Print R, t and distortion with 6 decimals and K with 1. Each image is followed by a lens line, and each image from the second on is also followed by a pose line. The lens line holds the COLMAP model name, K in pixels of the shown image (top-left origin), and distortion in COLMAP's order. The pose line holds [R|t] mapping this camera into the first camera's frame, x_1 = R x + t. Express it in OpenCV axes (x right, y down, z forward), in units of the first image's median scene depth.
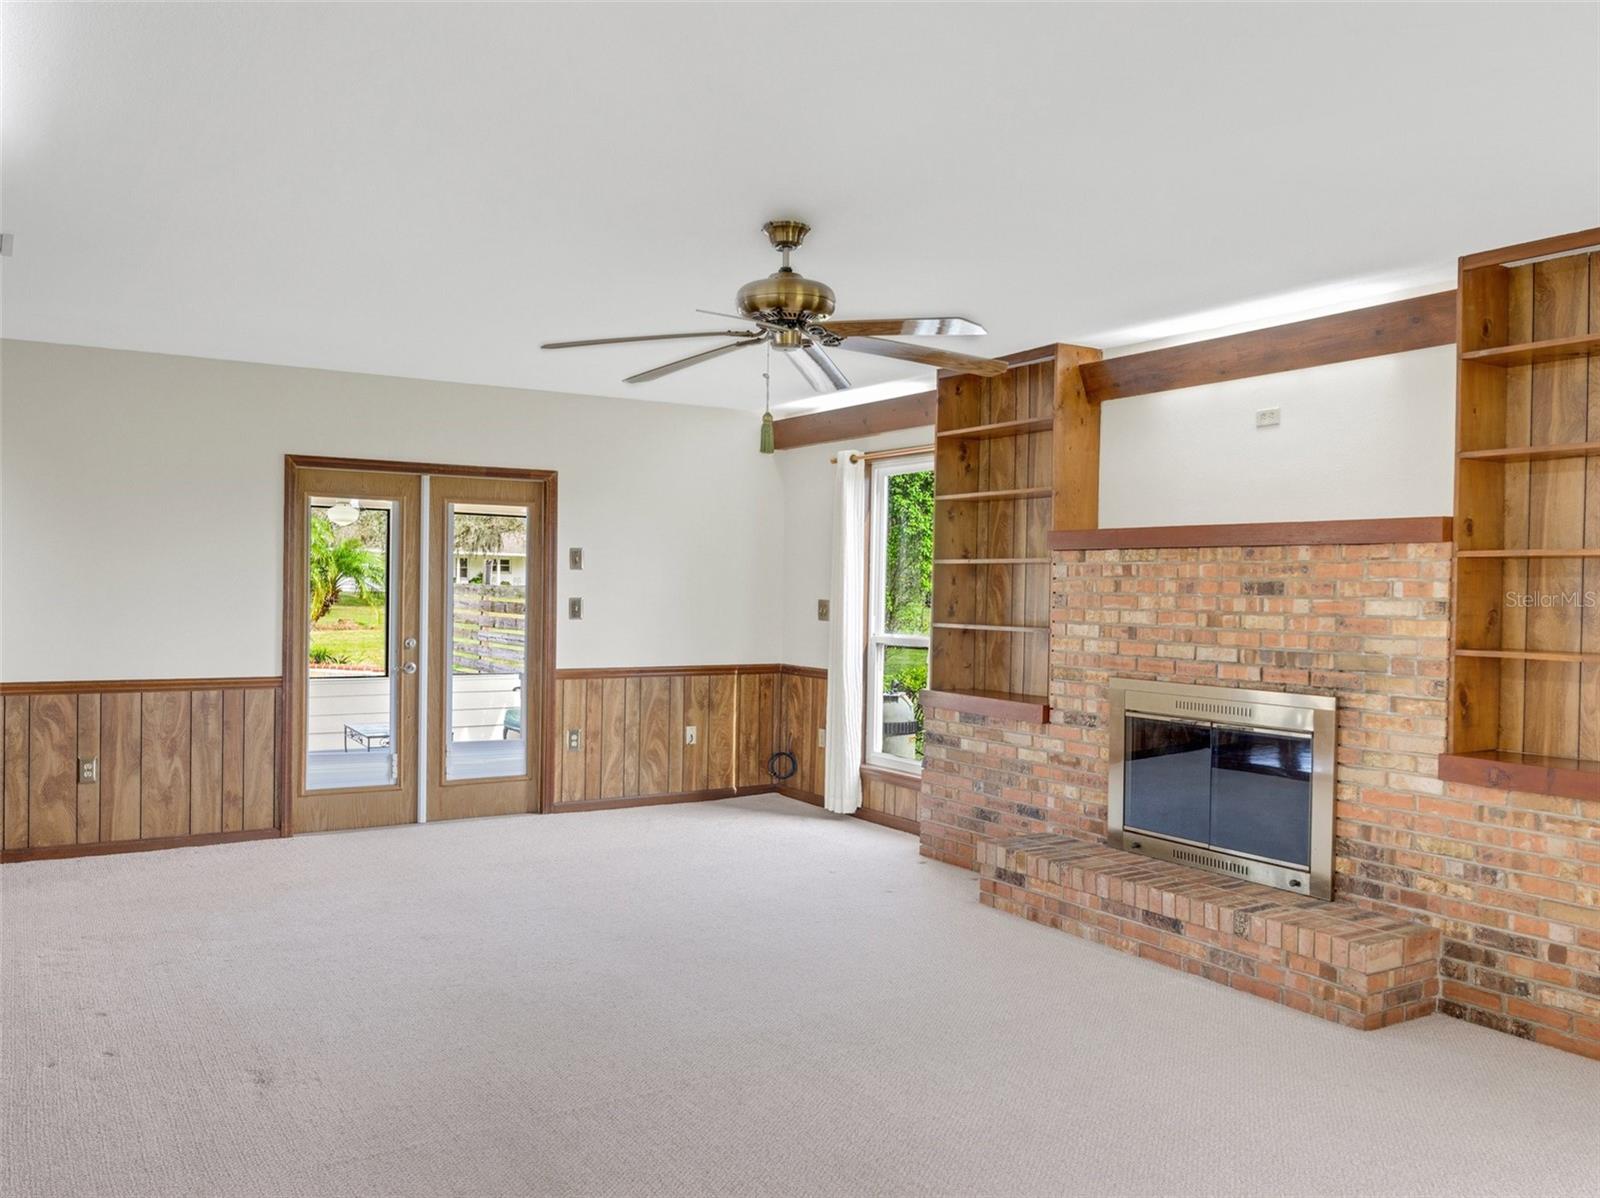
lens RADIAL K [[1244.9, 0, 865.9], [0, 1244.9, 602.8], [0, 0, 1]] dist [-0.002666, 0.000863]
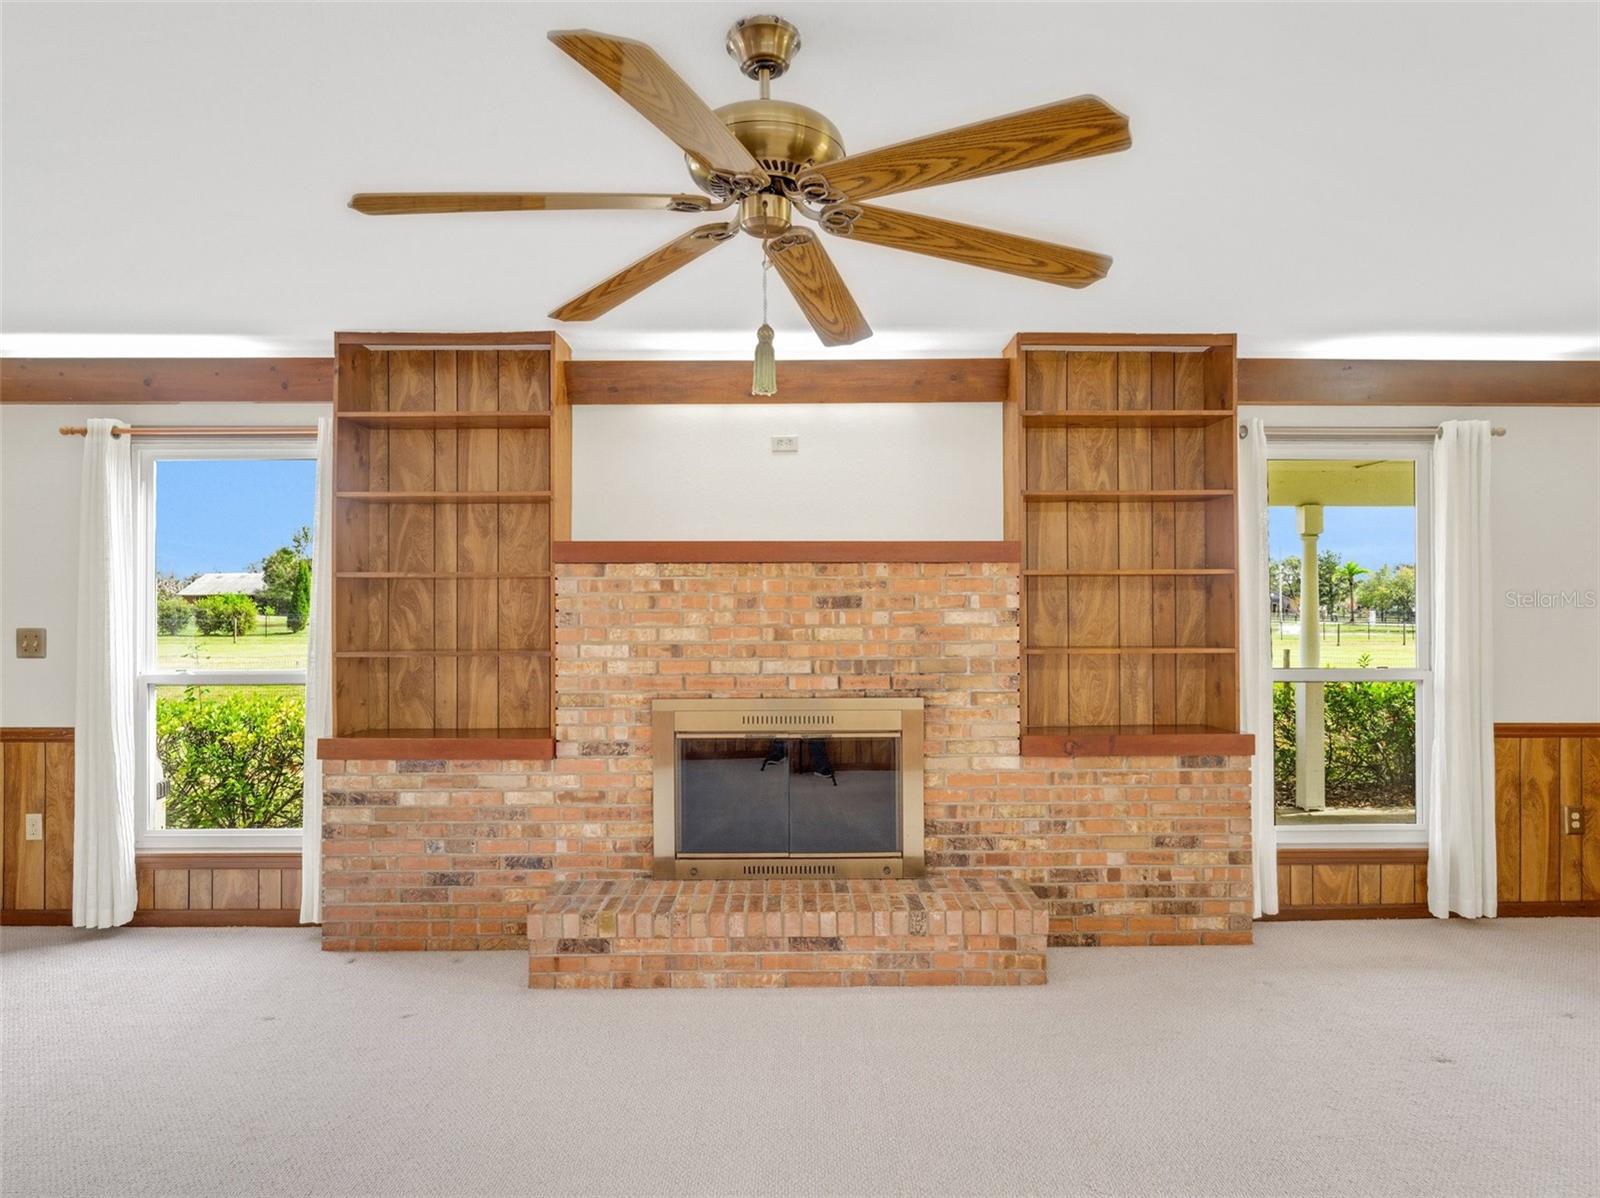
lens RADIAL K [[923.6, 0, 812.0], [0, 923.6, 603.7], [0, 0, 1]] dist [-0.007408, 0.000714]
pose [[0.563718, -0.014268, 0.825844, -0.353818], [0.021952, 0.999756, 0.002289, -0.012889], [-0.825676, 0.016838, 0.563894, 0.578185]]
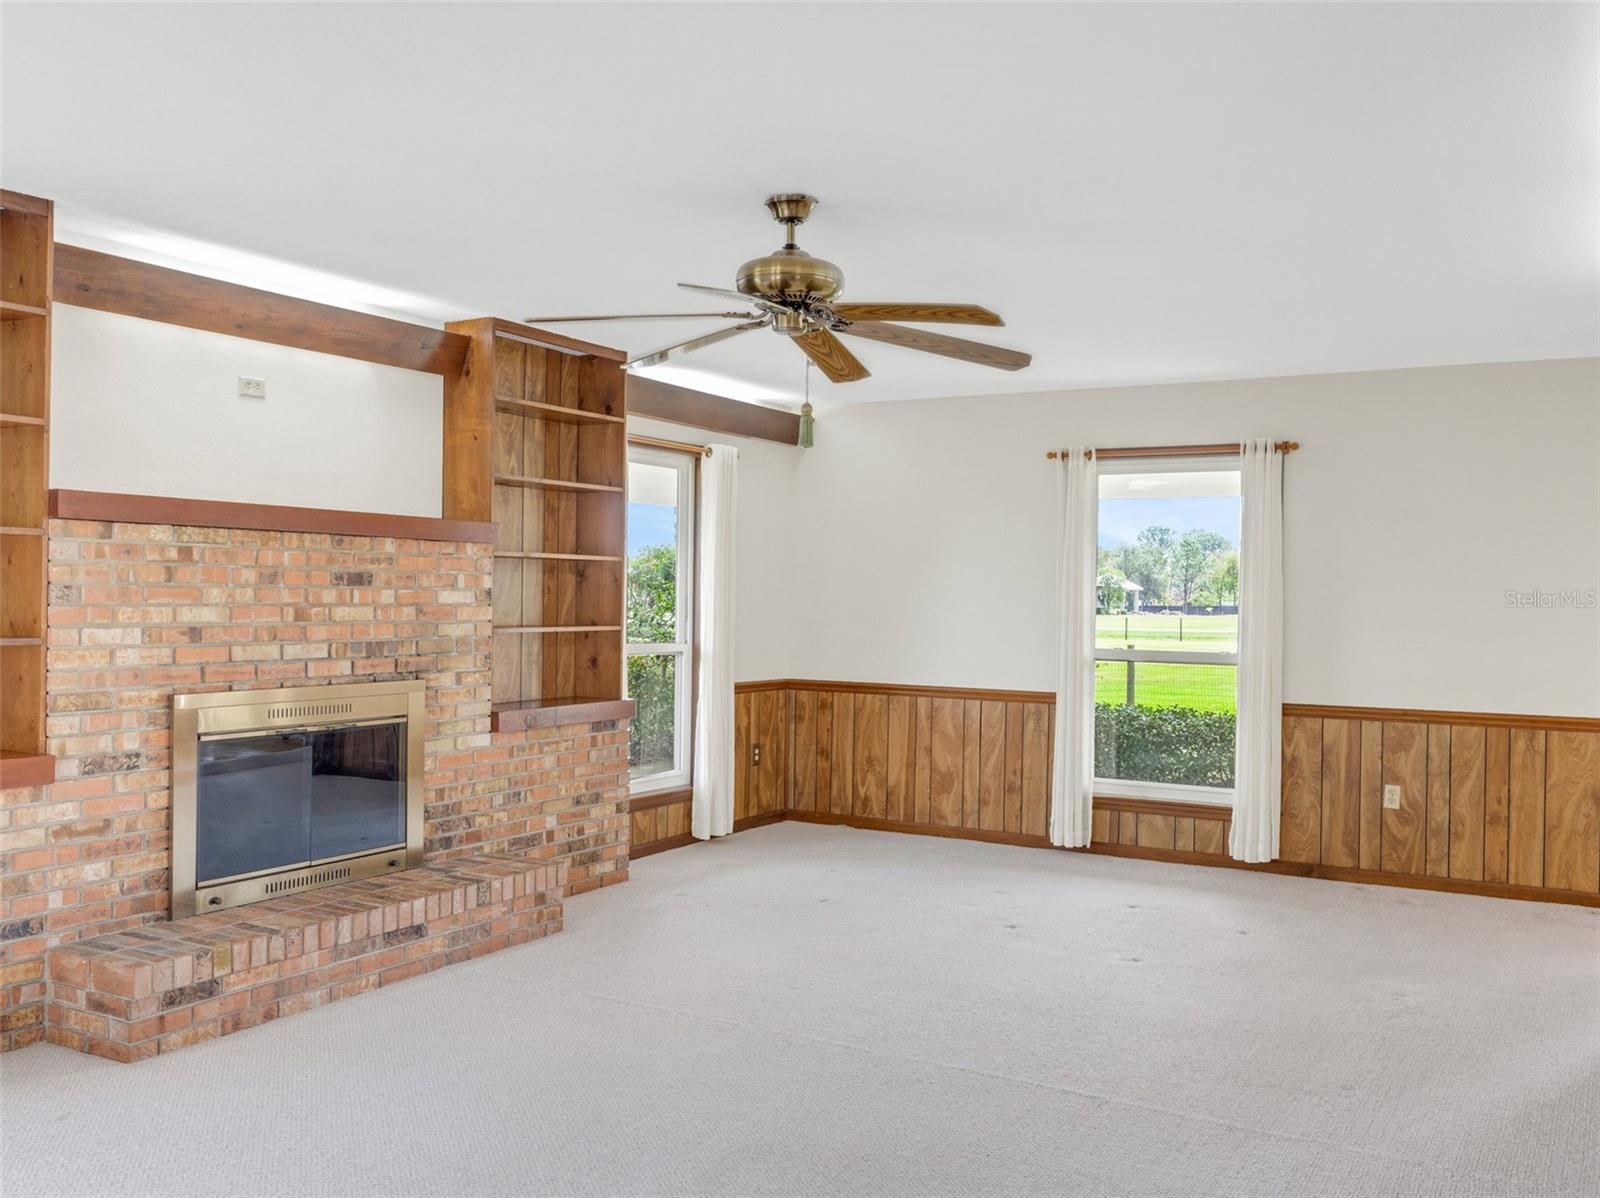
lens RADIAL K [[1360.8, 0, 767.2], [0, 1360.8, 594.7], [0, 0, 1]] dist [0.001852, -0.000998]
pose [[-0.391346, -0.023658, 0.919939, -0.798307], [-0.011720, 0.999717, 0.020724, -0.025492], [-0.920169, -0.002671, -0.391513, 1.132623]]
